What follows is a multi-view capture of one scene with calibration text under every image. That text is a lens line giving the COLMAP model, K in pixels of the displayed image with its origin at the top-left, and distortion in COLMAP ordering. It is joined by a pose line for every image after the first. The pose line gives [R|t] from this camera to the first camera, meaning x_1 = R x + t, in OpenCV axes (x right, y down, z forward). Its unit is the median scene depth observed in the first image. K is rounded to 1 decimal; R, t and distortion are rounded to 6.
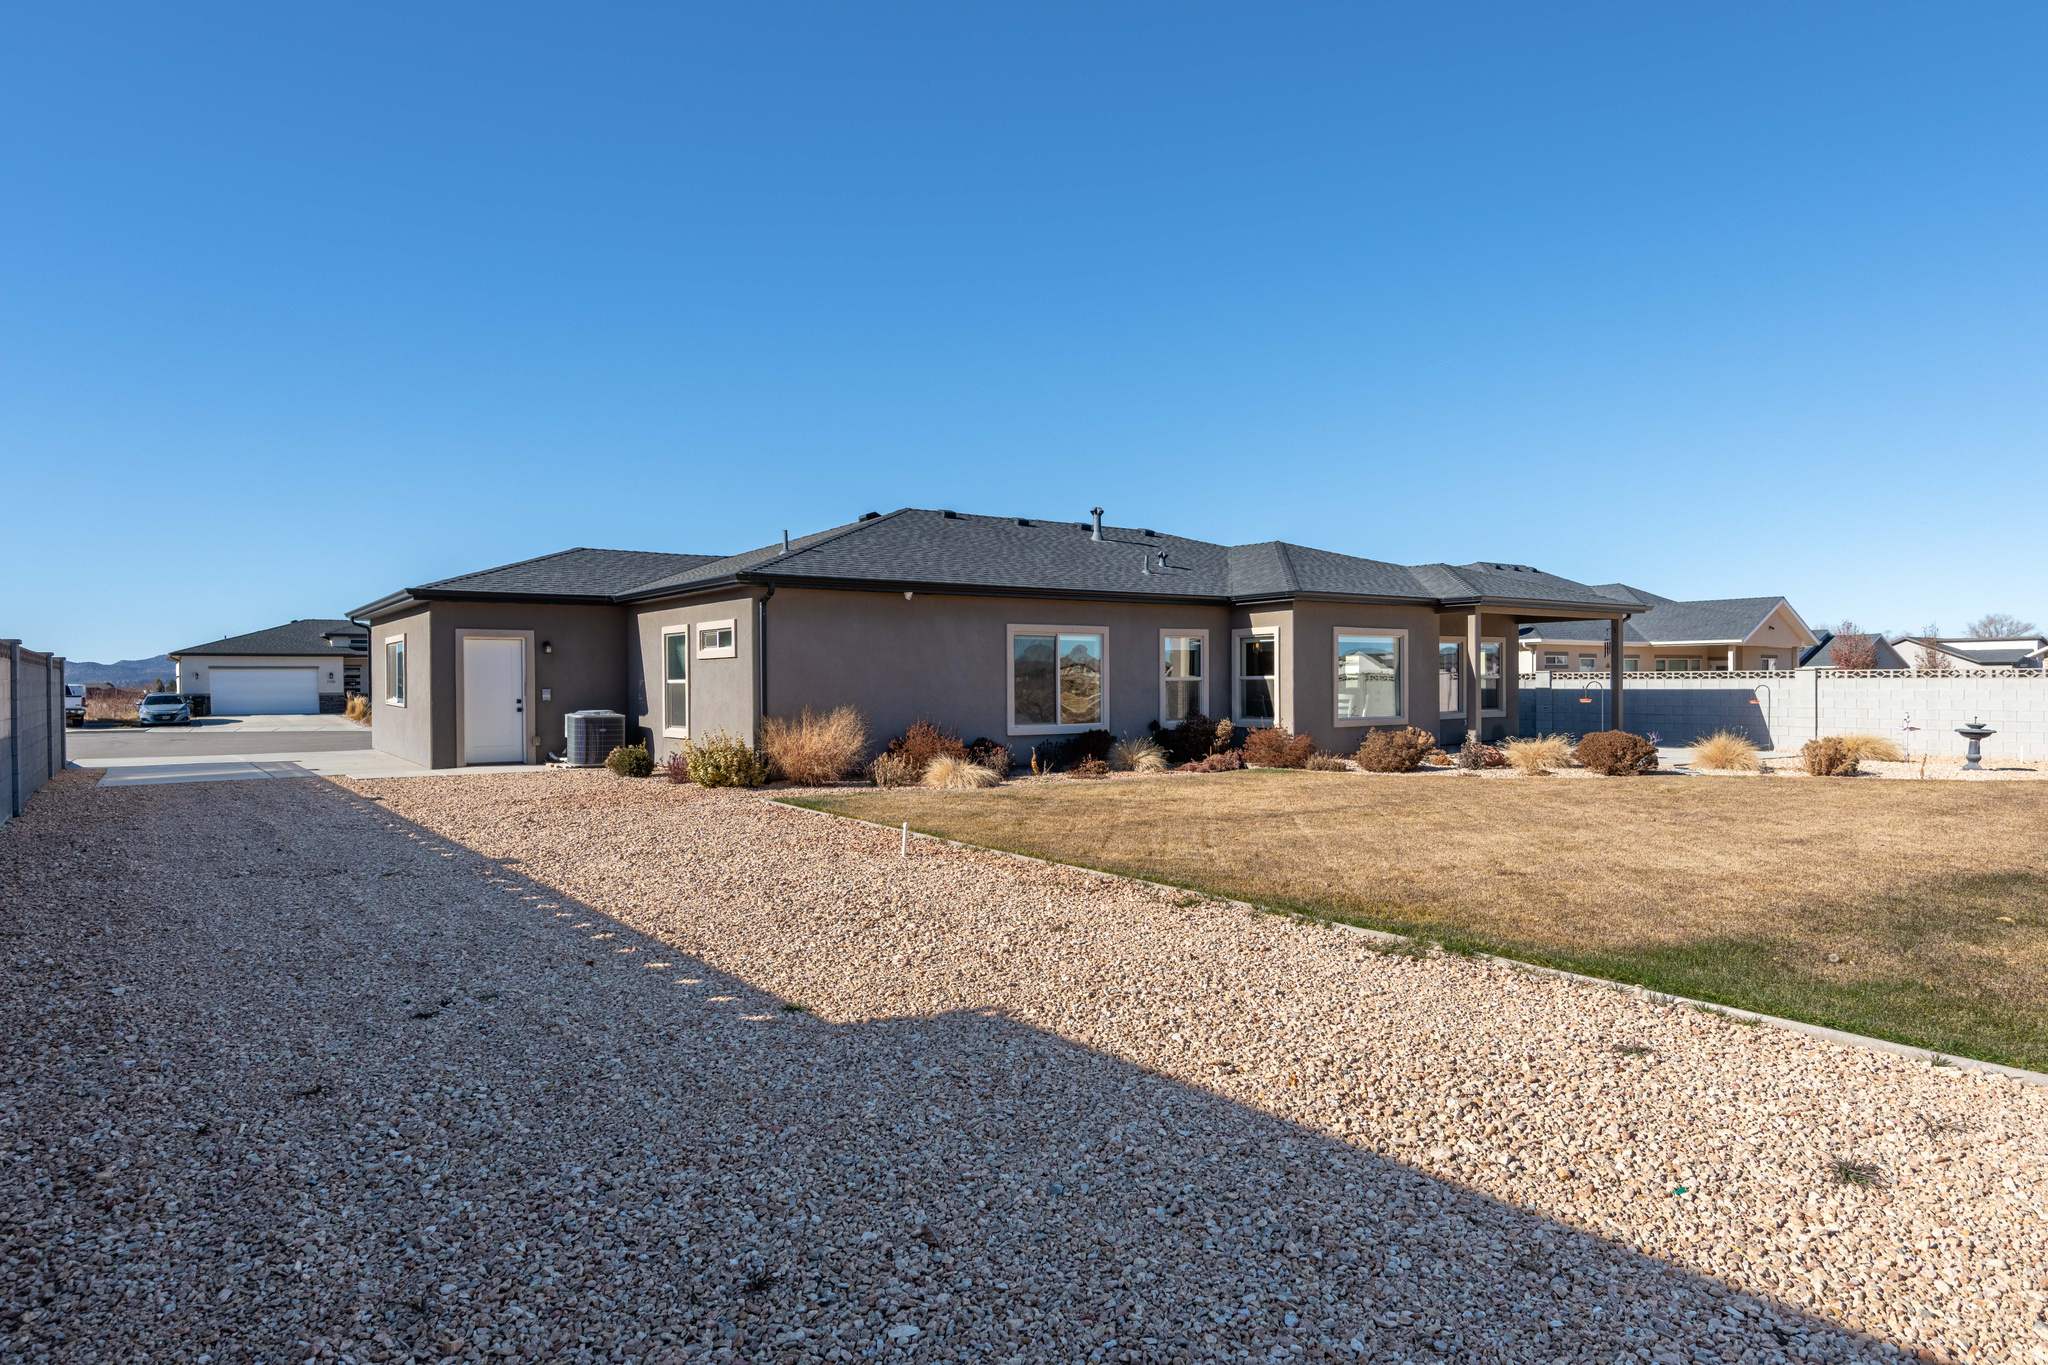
lens RADIAL K [[1220.9, 0, 1024.0], [0, 1220.9, 682.5], [0, 0, 1]] dist [0.019400, 0.000172]
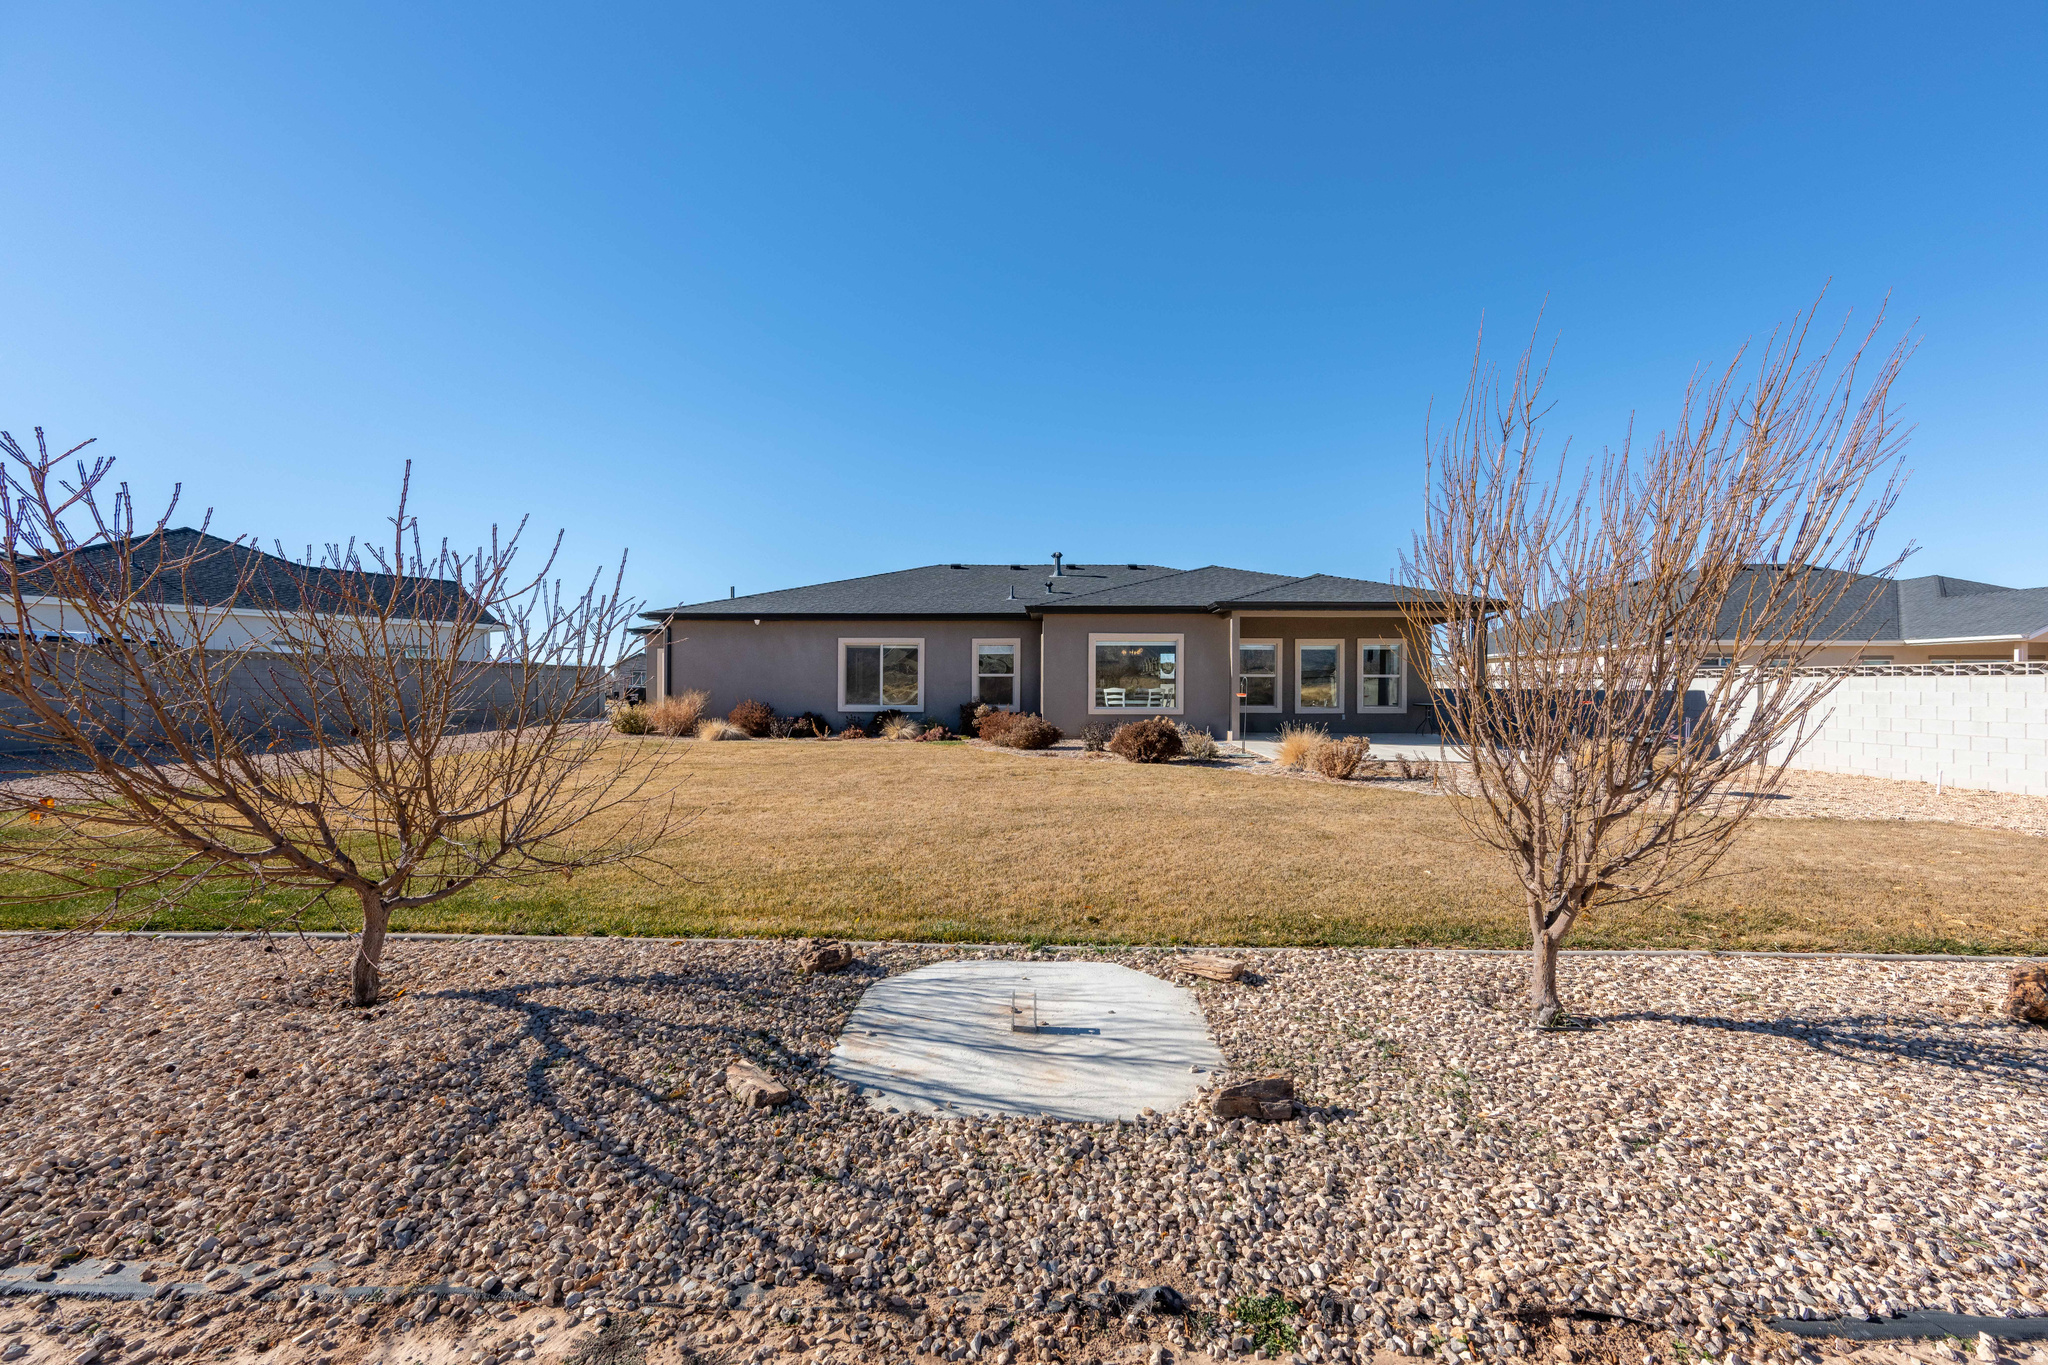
lens RADIAL K [[799.0, 0, 1024.0], [0, 799.0, 682.5], [0, 0, 1]] dist [-0.001523, -0.000034]
pose [[0.804559, -0.000156, -0.593872, 0.728995], [-0.006847, 0.999931, -0.009538, 0.014774], [0.593833, 0.011740, 0.804503, 0.336740]]
